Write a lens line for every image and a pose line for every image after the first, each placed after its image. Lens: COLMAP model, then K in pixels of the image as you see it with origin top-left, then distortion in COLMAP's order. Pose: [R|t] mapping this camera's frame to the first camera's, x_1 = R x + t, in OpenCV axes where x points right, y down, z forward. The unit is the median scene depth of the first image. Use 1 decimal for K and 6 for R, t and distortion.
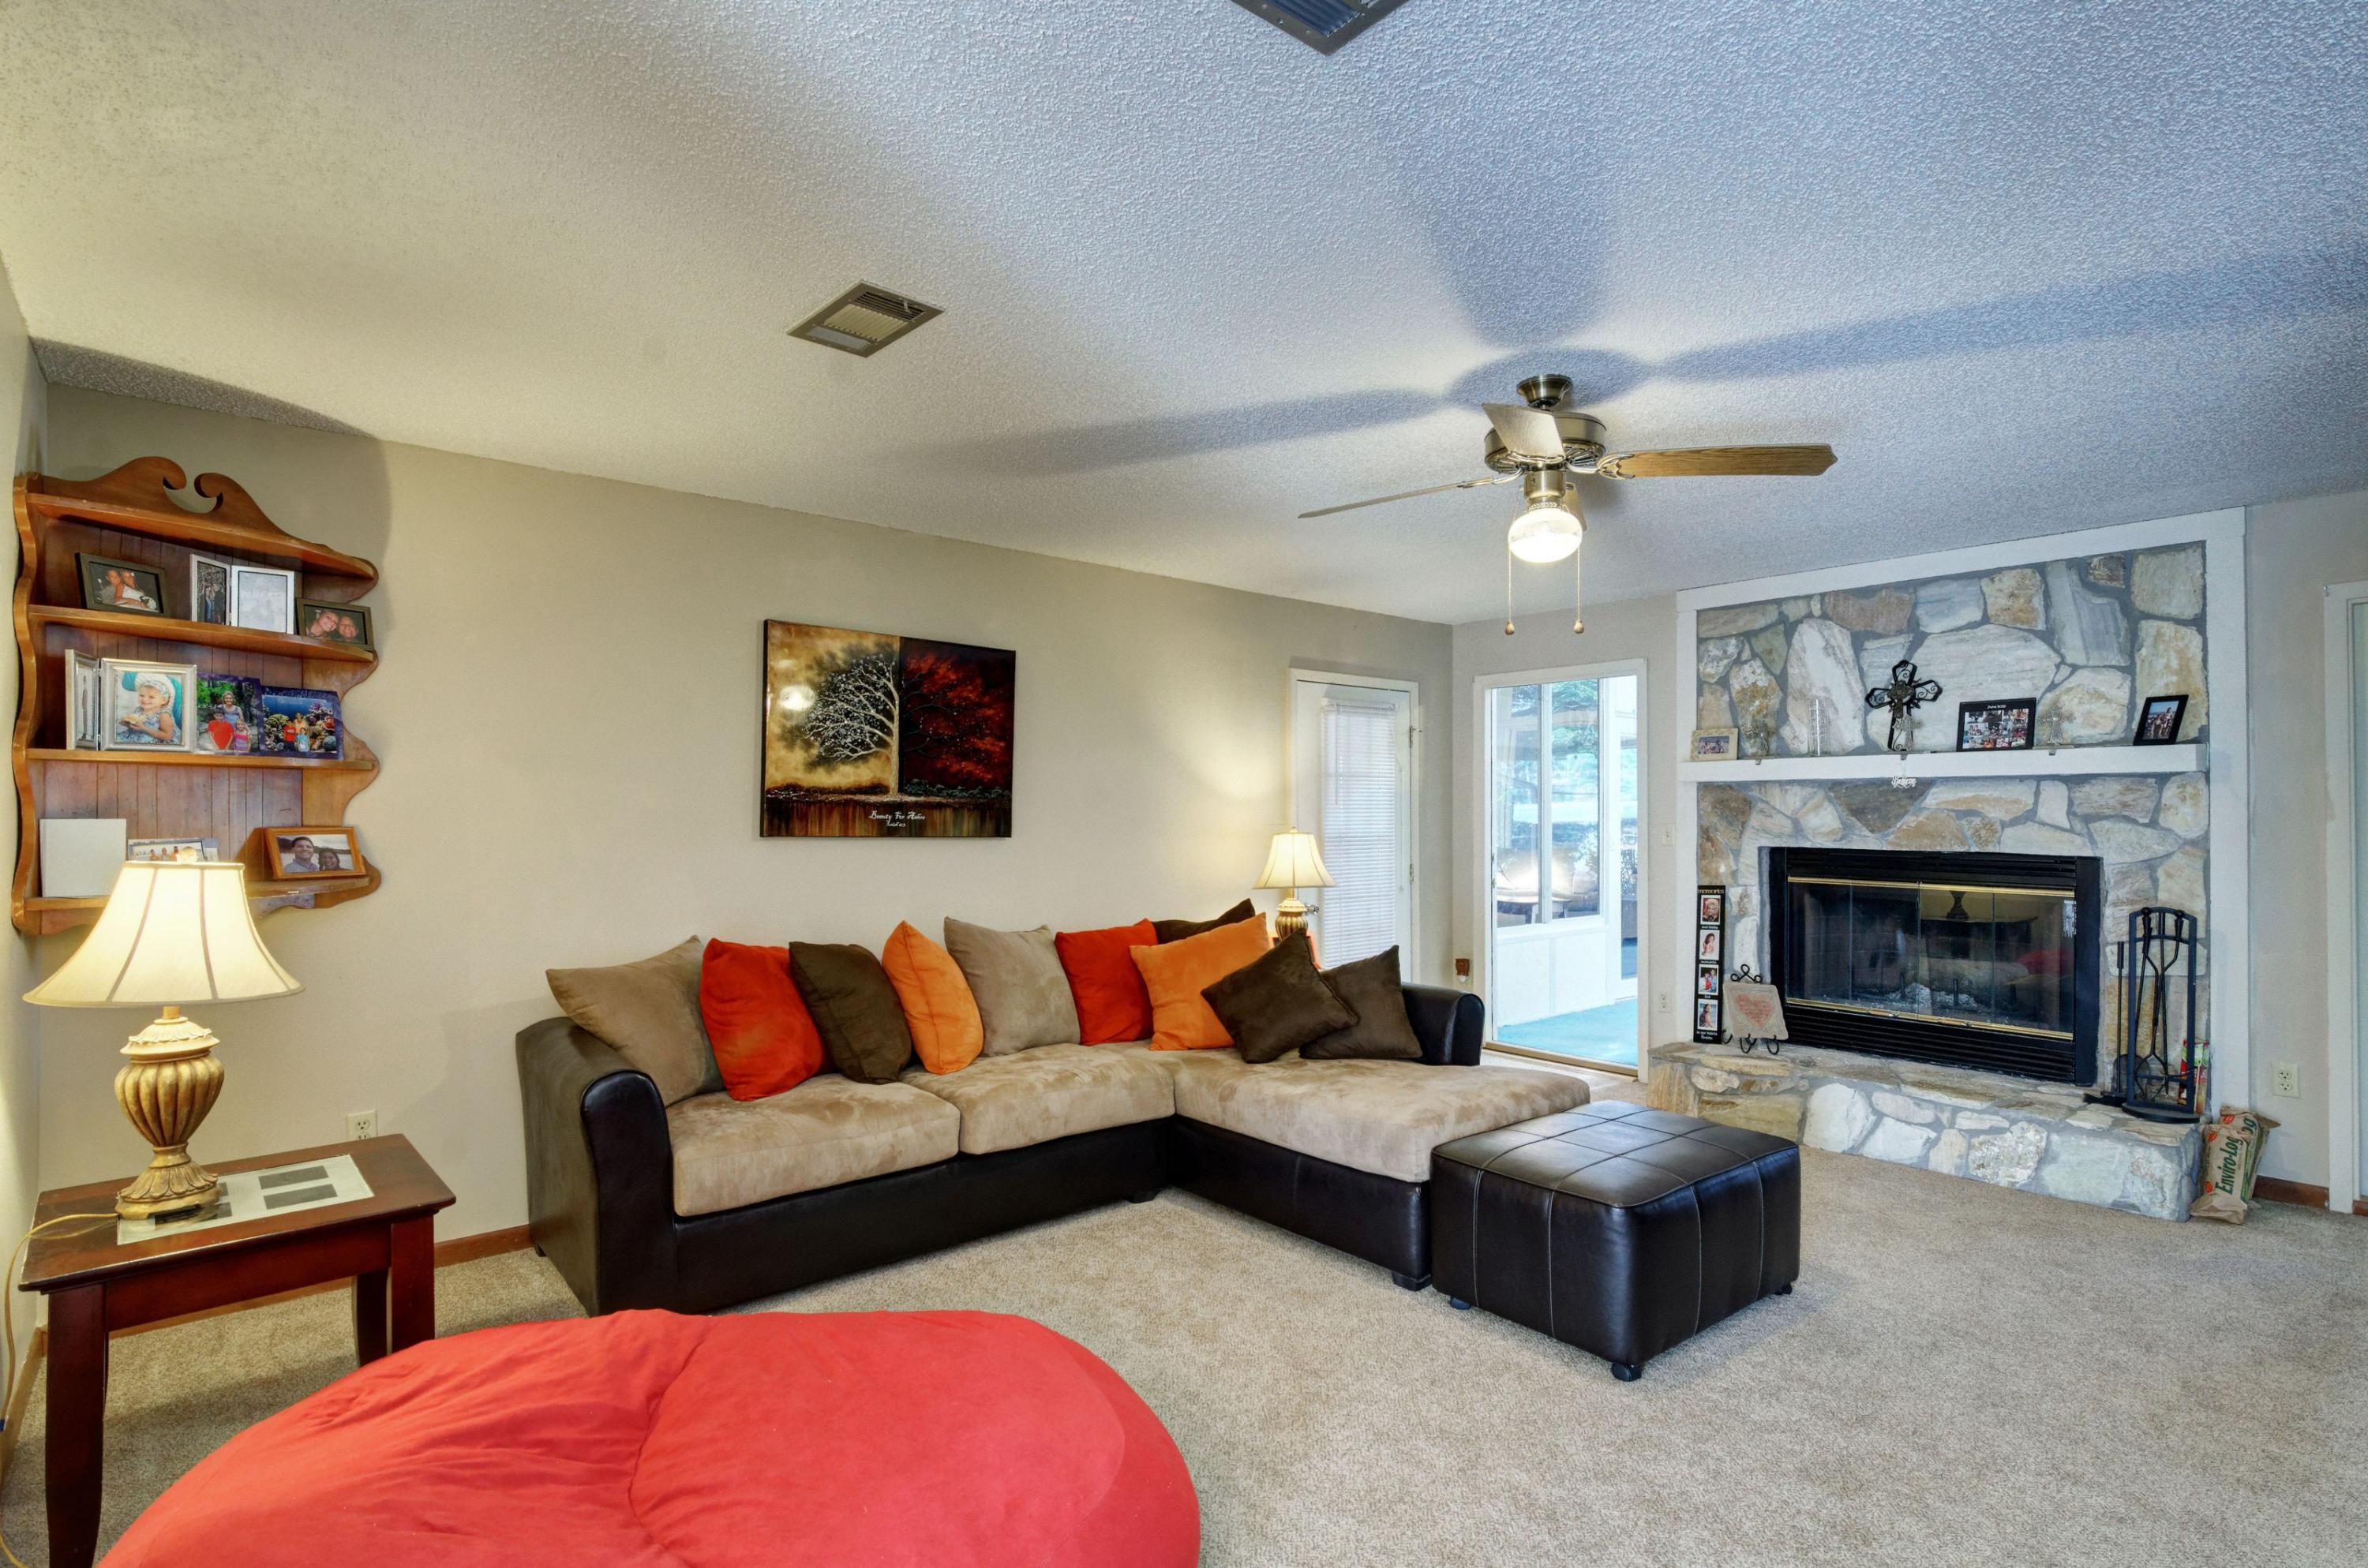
lens RADIAL K [[1170.8, 0, 1154.7], [0, 1170.8, 804.1], [0, 0, 1]] dist [-0.000220, -0.000198]
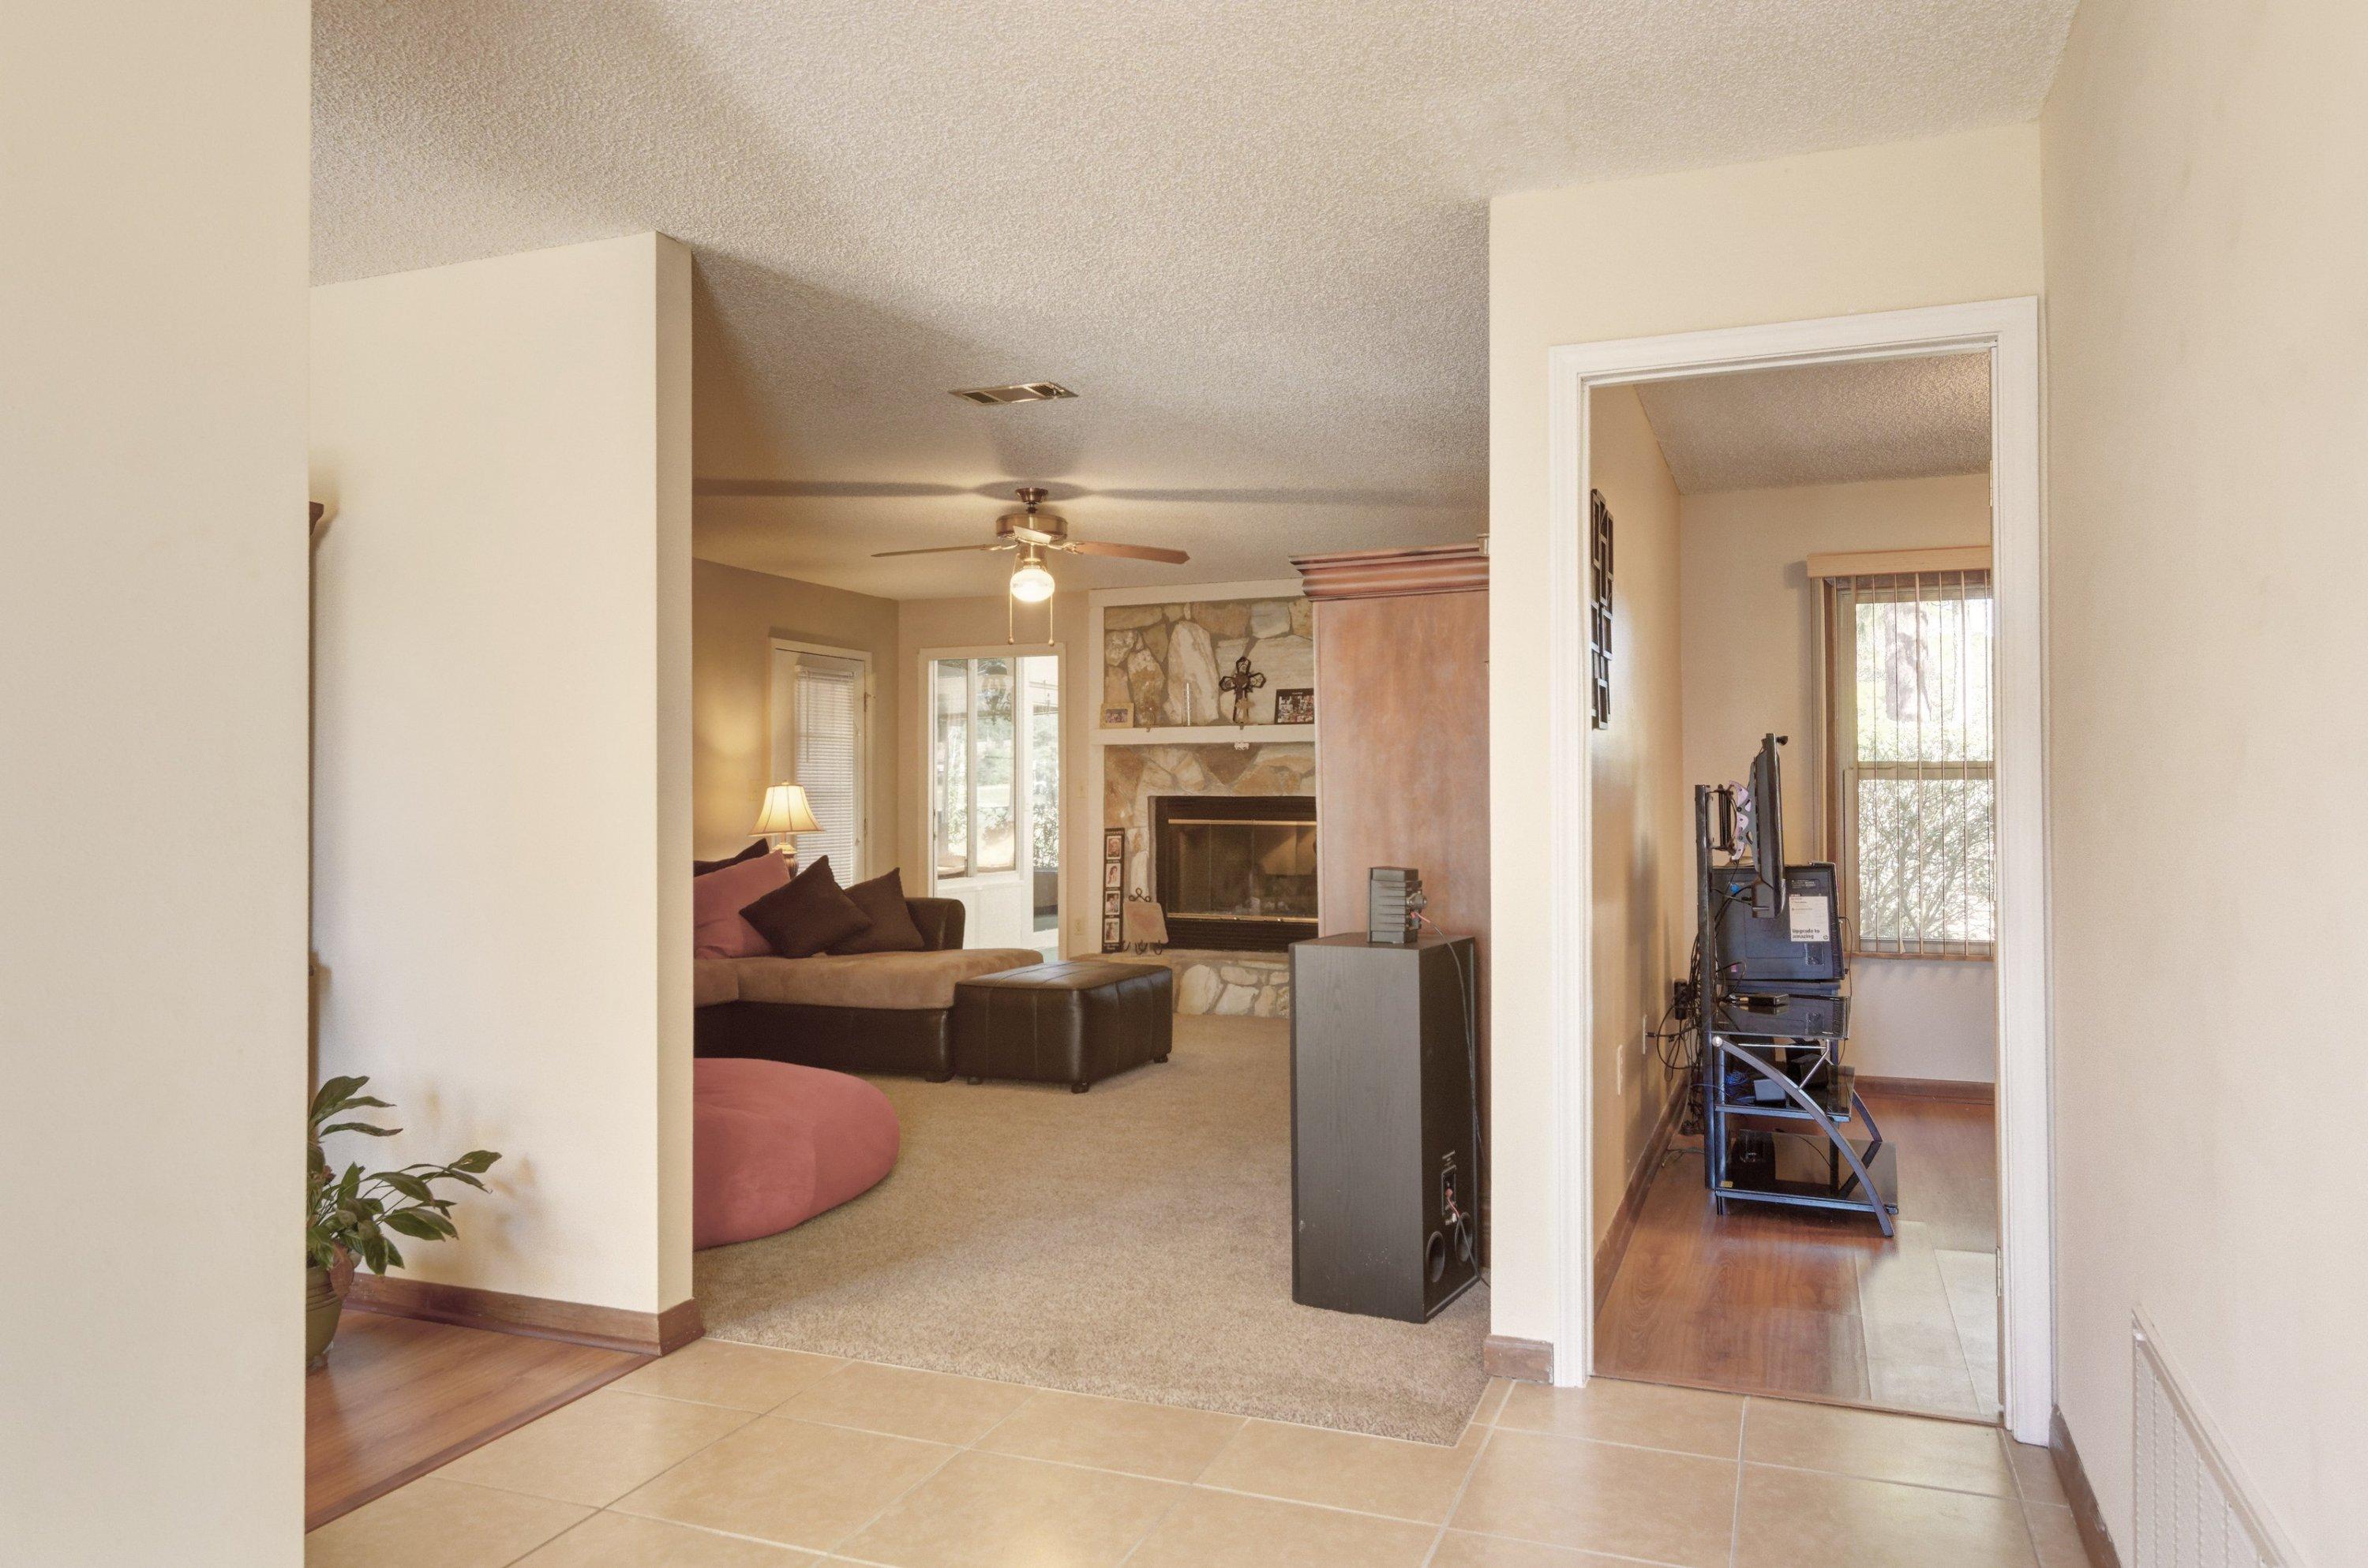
lens RADIAL K [[1602.5, 0, 1184.0], [0, 1602.5, 784.0], [0, 0, 1]] dist [-0.000284, -0.000020]
pose [[0.877267, 0.000562, 0.480003, -0.301729], [-0.000445, 1.000000, -0.000356, 0.024785], [-0.480003, 0.000099, 0.877267, -0.576430]]
